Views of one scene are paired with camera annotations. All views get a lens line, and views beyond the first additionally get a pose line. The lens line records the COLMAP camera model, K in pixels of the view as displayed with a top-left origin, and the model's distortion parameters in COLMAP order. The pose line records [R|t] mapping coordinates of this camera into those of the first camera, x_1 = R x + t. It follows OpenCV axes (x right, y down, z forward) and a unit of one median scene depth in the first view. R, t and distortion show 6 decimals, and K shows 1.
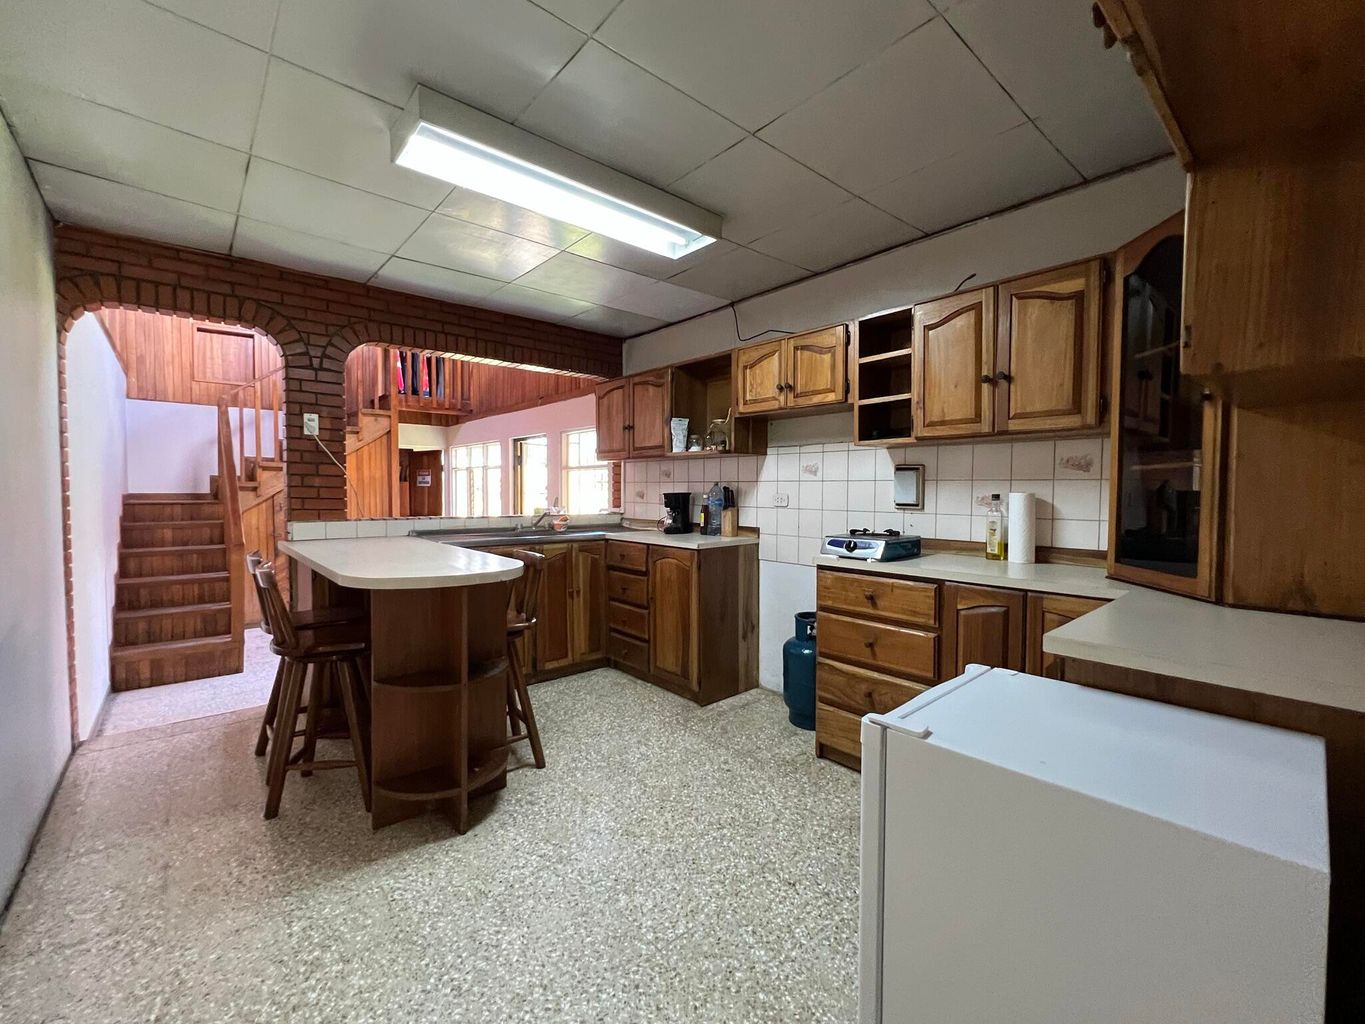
lens RADIAL K [[578.1, 0, 682.5], [0, 578.1, 512.0], [0, 0, 1]] dist [-0.000675, -0.000123]
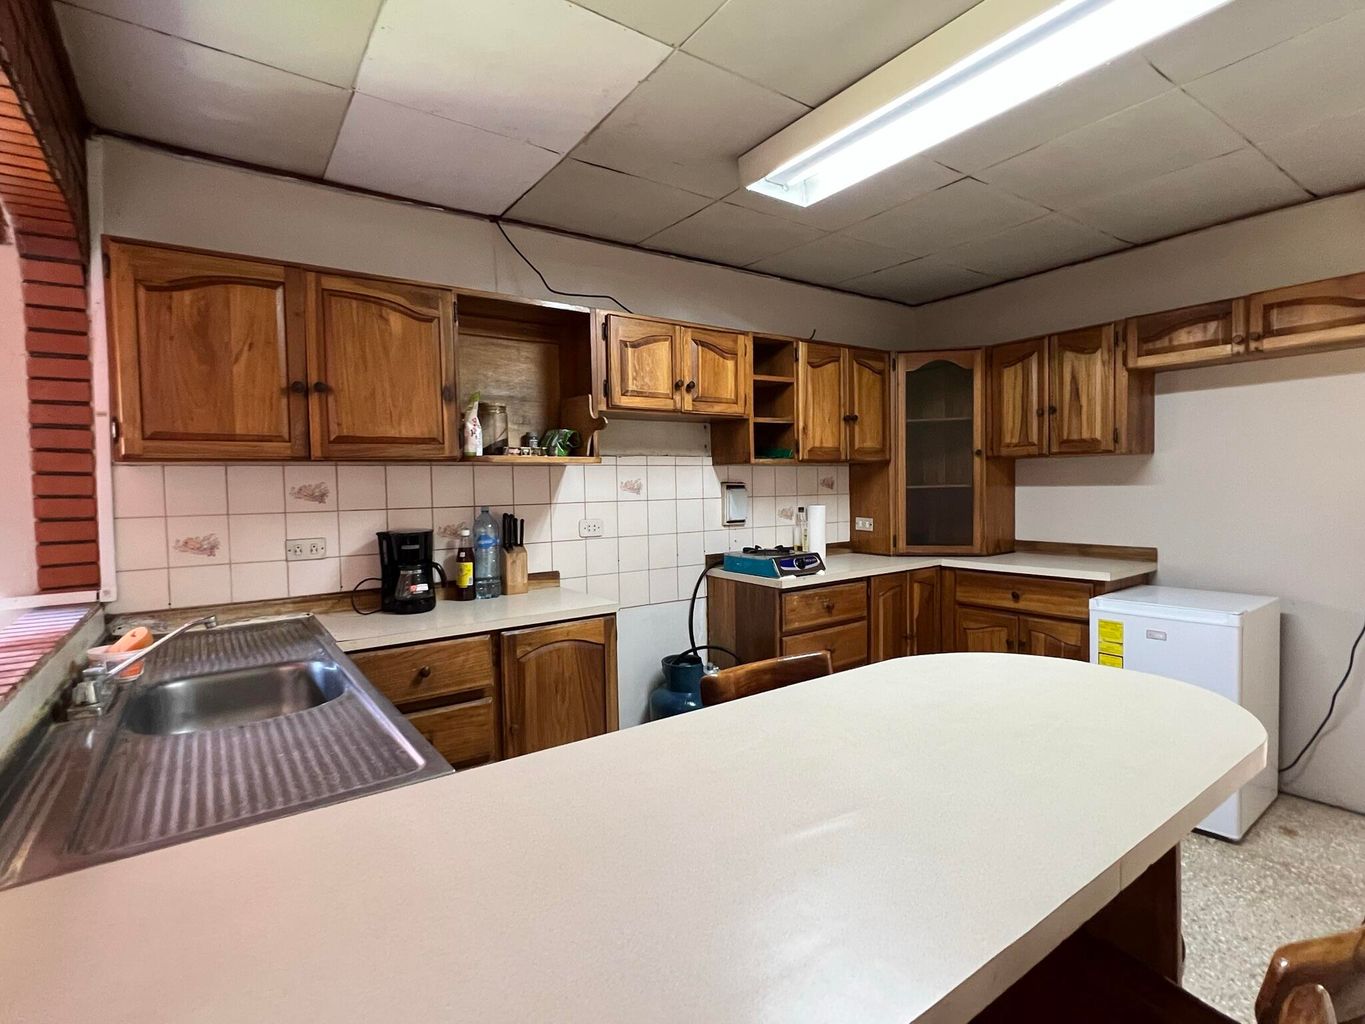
lens RADIAL K [[676.7, 0, 679.1], [0, 676.7, 510.4], [0, 0, 1]] dist [0.000852, 0.000124]
pose [[0.098638, -0.040660, 0.994292, -0.727105], [0.063491, 0.997386, 0.034488, -0.070993], [-0.993096, 0.059727, 0.100962, 0.871103]]
